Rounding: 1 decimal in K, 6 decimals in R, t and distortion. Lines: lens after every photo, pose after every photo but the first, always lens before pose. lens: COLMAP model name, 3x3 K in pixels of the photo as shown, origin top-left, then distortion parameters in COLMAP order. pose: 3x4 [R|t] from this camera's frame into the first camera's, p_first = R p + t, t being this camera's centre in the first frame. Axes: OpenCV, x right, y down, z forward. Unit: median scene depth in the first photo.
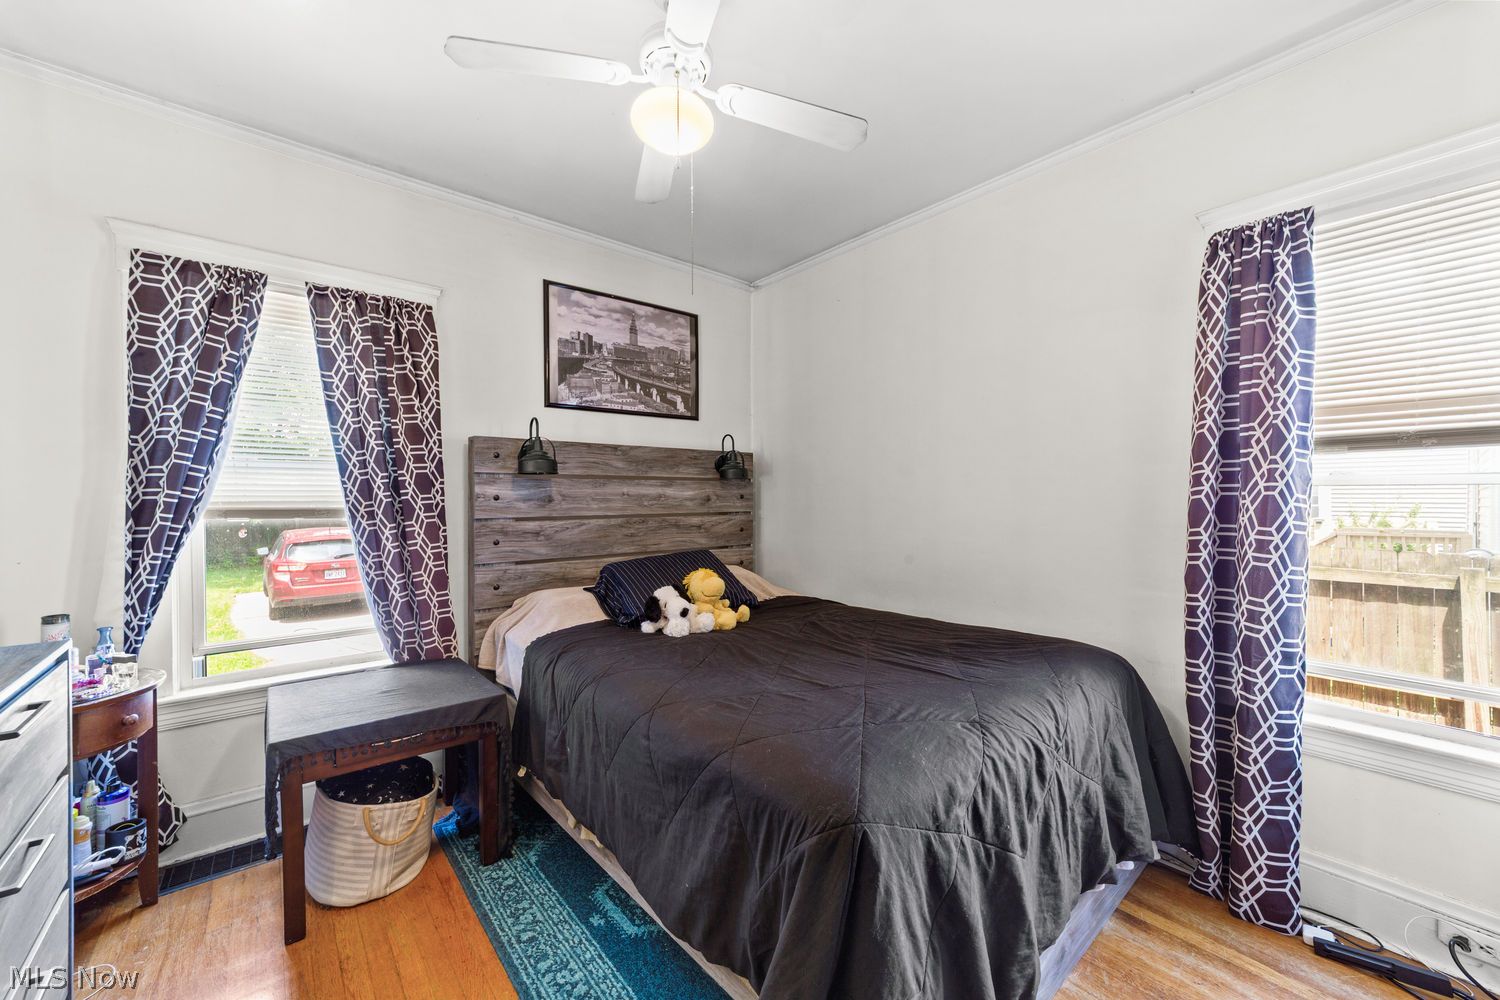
lens RADIAL K [[574.1, 0, 747.8], [0, 574.1, 497.4], [0, 0, 1]] dist [-0.008865, 0.002508]
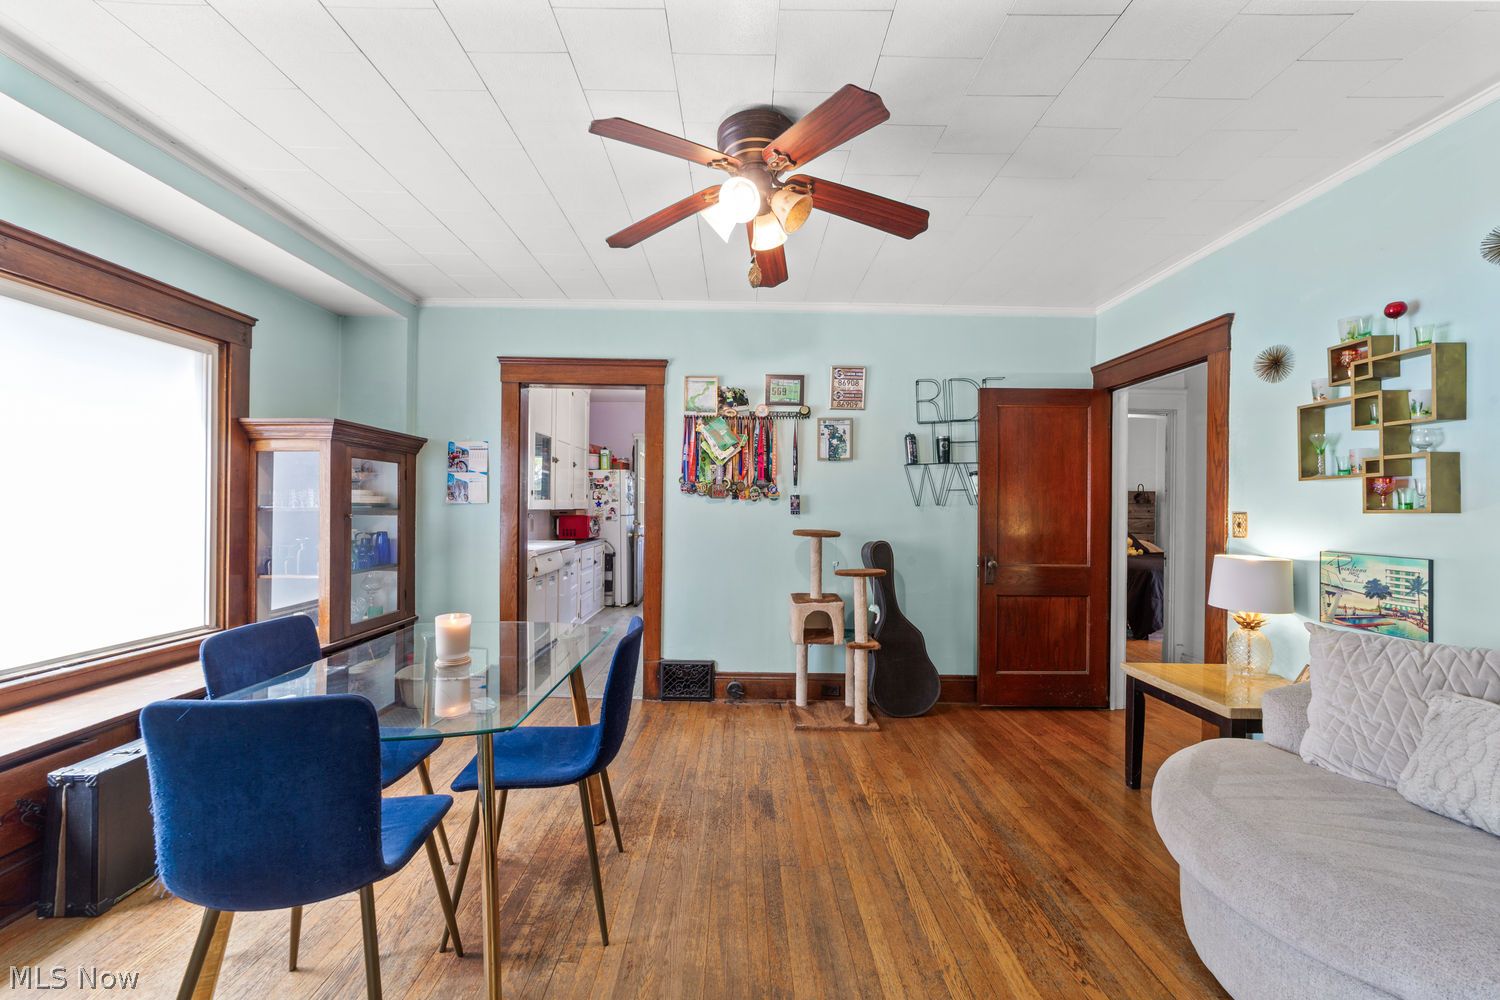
lens RADIAL K [[574.1, 0, 739.2], [0, 574.1, 505.2], [0, 0, 1]] dist [-0.008865, 0.002508]
pose [[0.765994, 0.010700, -0.642758, 0.291979], [-0.014988, 0.999887, -0.001217, 0.001024], [0.642673, 0.010565, 0.766068, -2.491812]]
